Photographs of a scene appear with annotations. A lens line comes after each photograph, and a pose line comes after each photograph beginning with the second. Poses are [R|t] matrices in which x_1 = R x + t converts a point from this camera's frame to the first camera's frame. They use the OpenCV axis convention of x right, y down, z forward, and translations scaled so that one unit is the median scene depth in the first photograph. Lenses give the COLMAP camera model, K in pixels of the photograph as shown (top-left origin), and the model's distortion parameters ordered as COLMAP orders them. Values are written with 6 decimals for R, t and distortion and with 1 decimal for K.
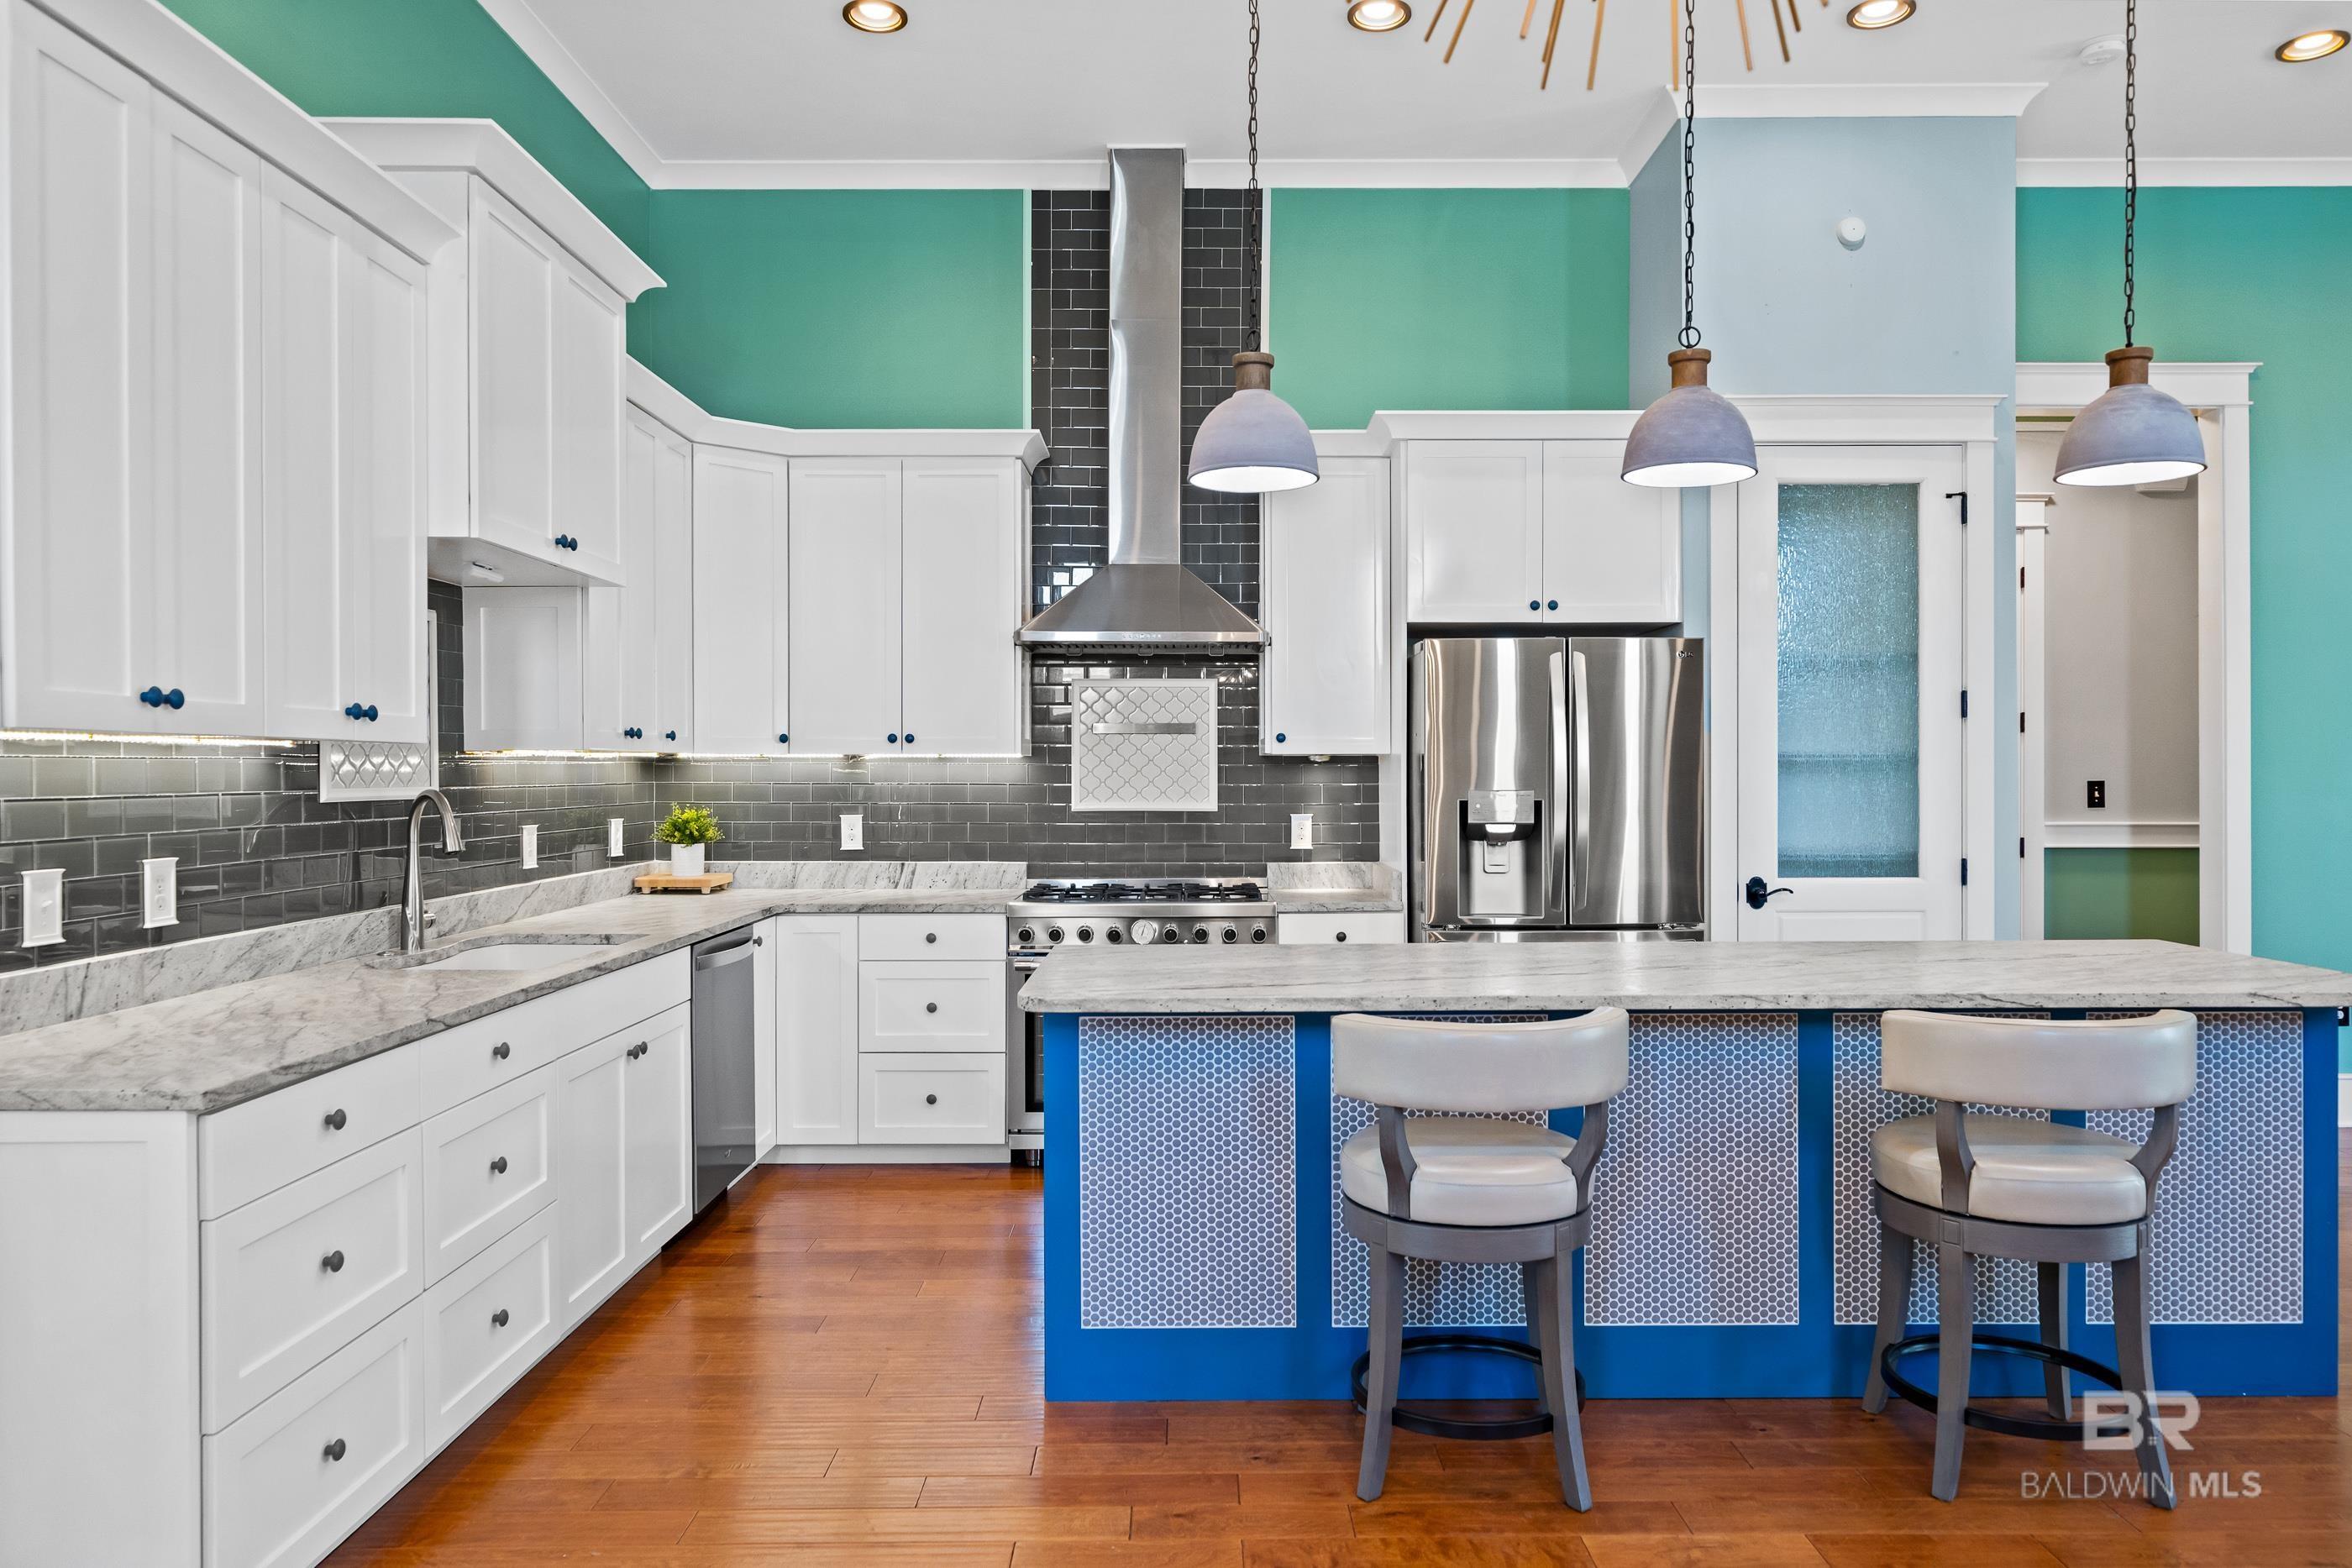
lens RADIAL K [[1533.8, 0, 1193.7], [0, 1533.8, 785.5], [0, 0, 1]] dist [0.003082, -0.000377]
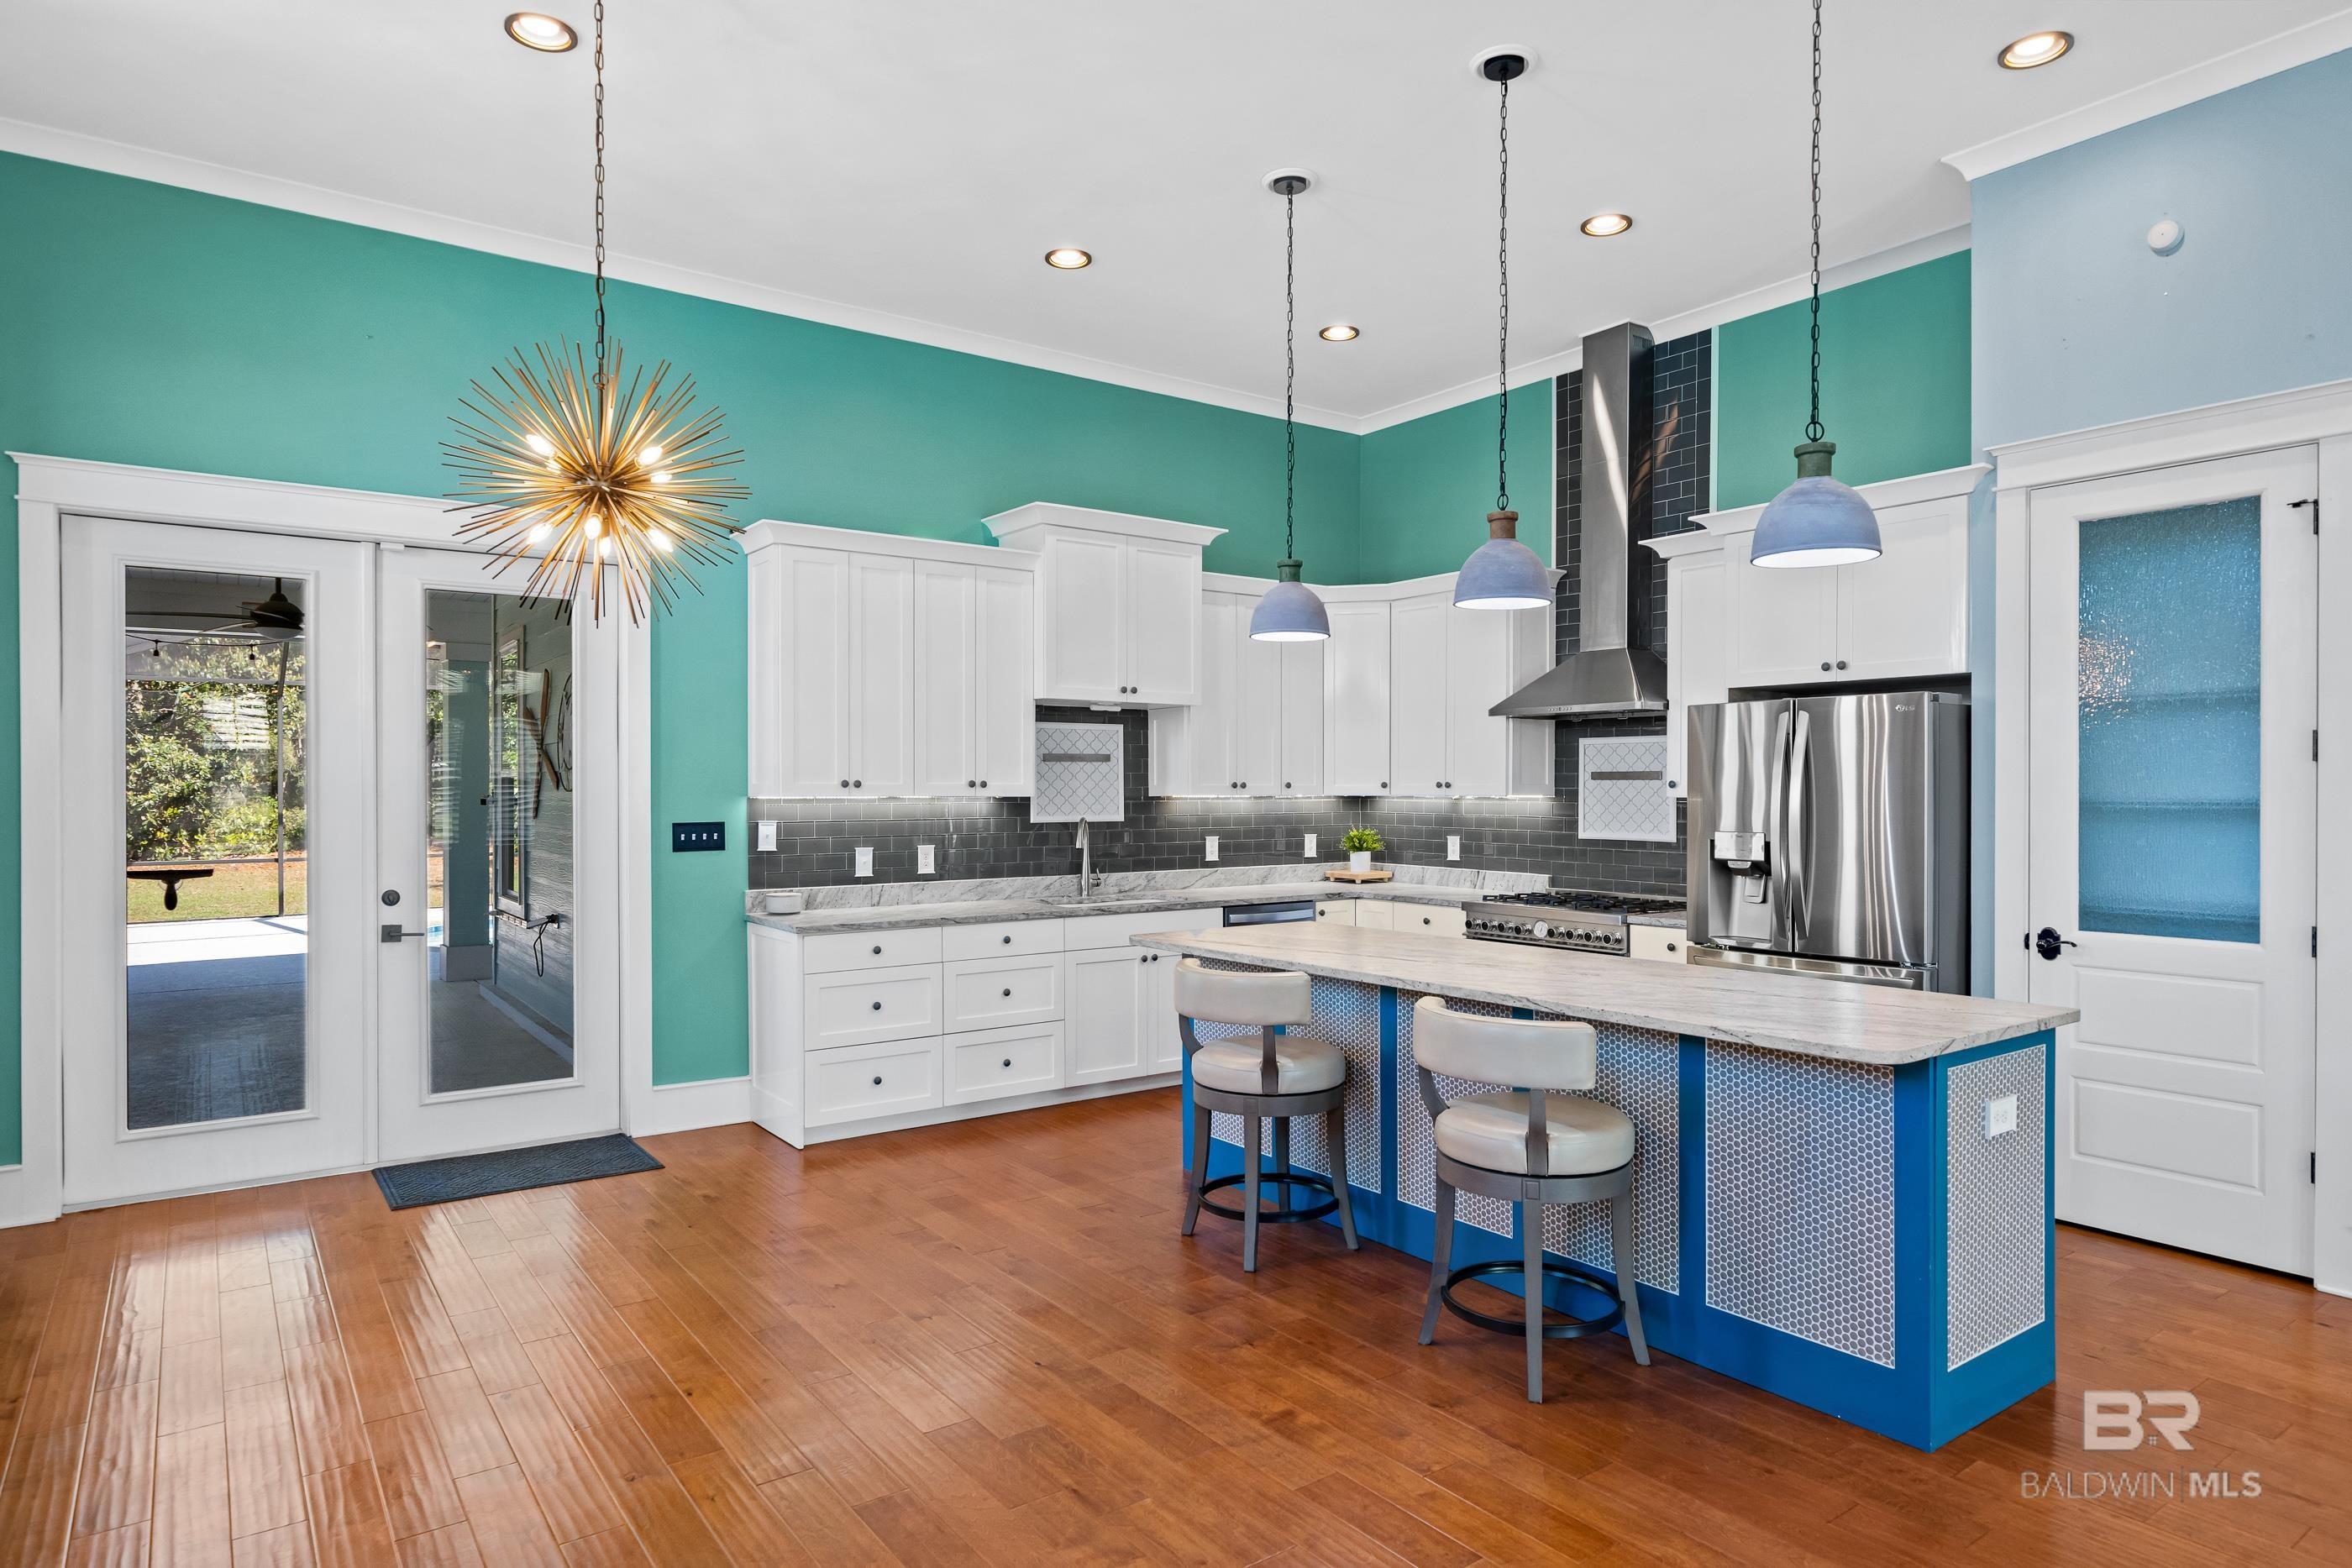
lens RADIAL K [[1346.9, 0, 1189.3], [0, 1346.9, 794.1], [0, 0, 1]] dist [0.006170, -0.003772]
pose [[0.590766, 0.004790, -0.806829, 0.711671], [-0.008384, 0.999965, -0.000203, -0.019910], [0.806799, 0.006884, 0.590785, 0.047441]]
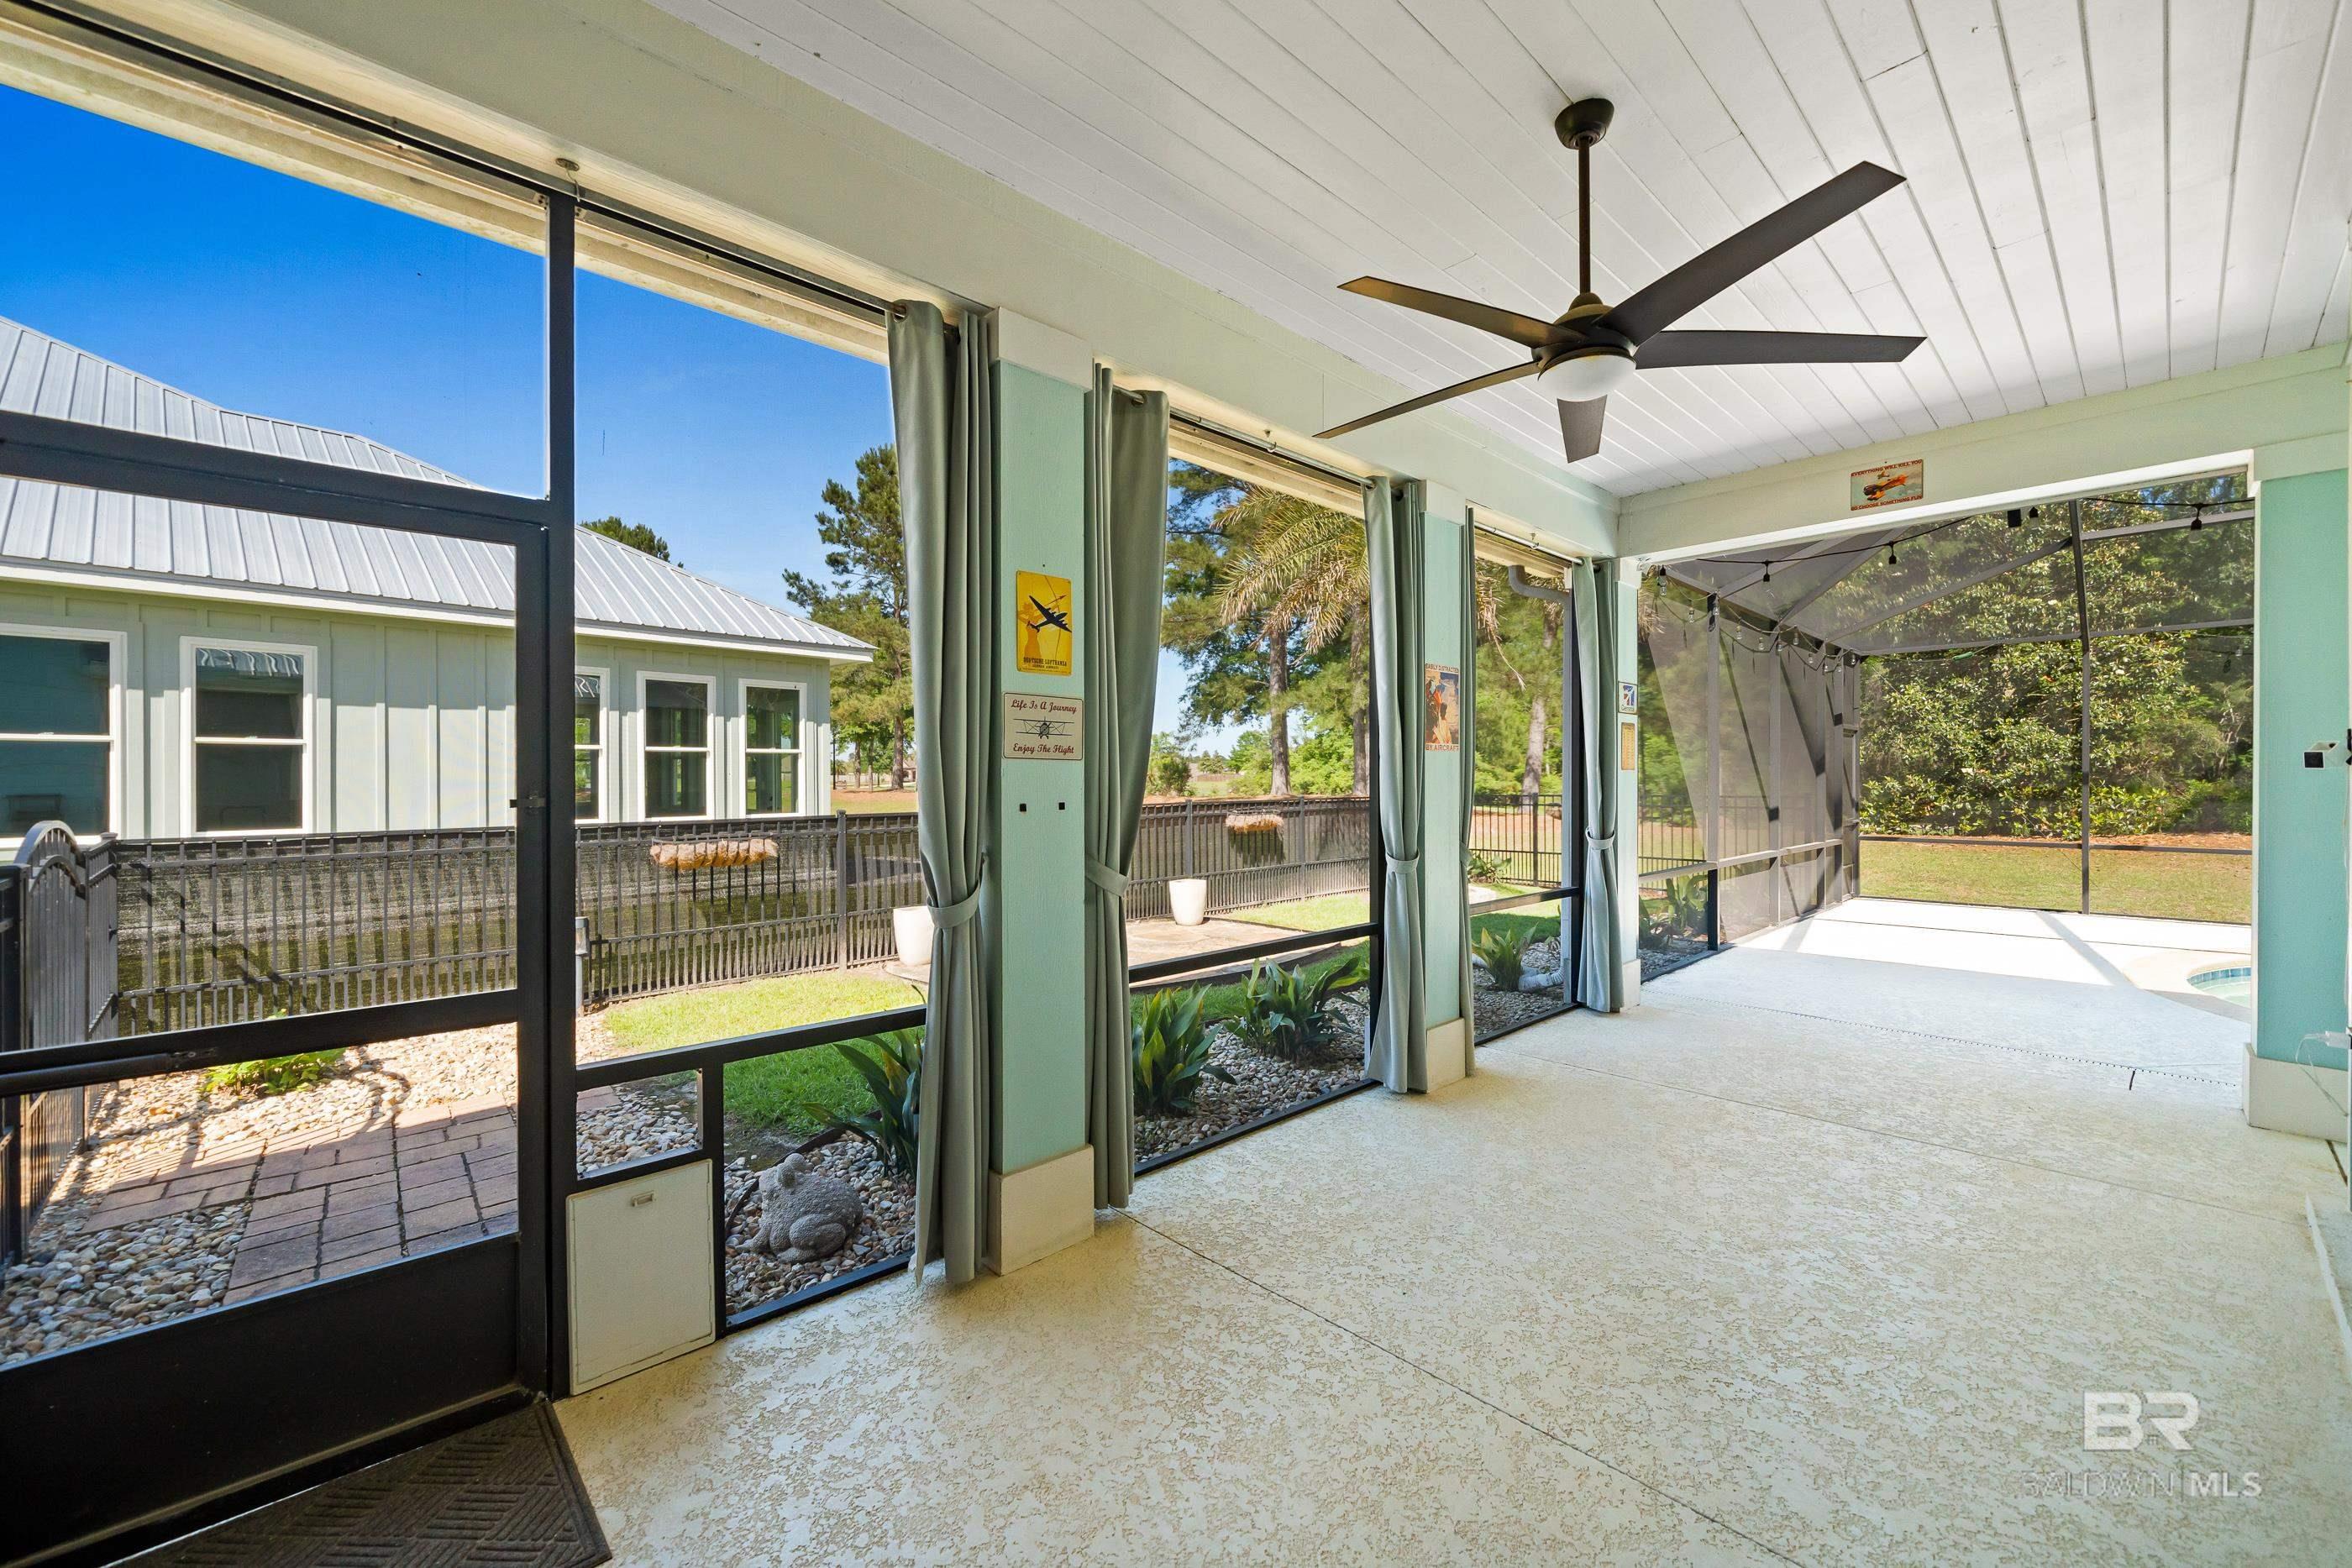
lens RADIAL K [[908.2, 0, 1173.2], [0, 908.2, 779.7], [0, 0, 1]] dist [-0.002830, -0.001217]
pose [[-0.739989, 0.005675, -0.672595, -0.592757], [-0.003930, 0.999911, 0.012760, 0.002578], [0.672608, 0.012086, -0.739900, 0.297470]]
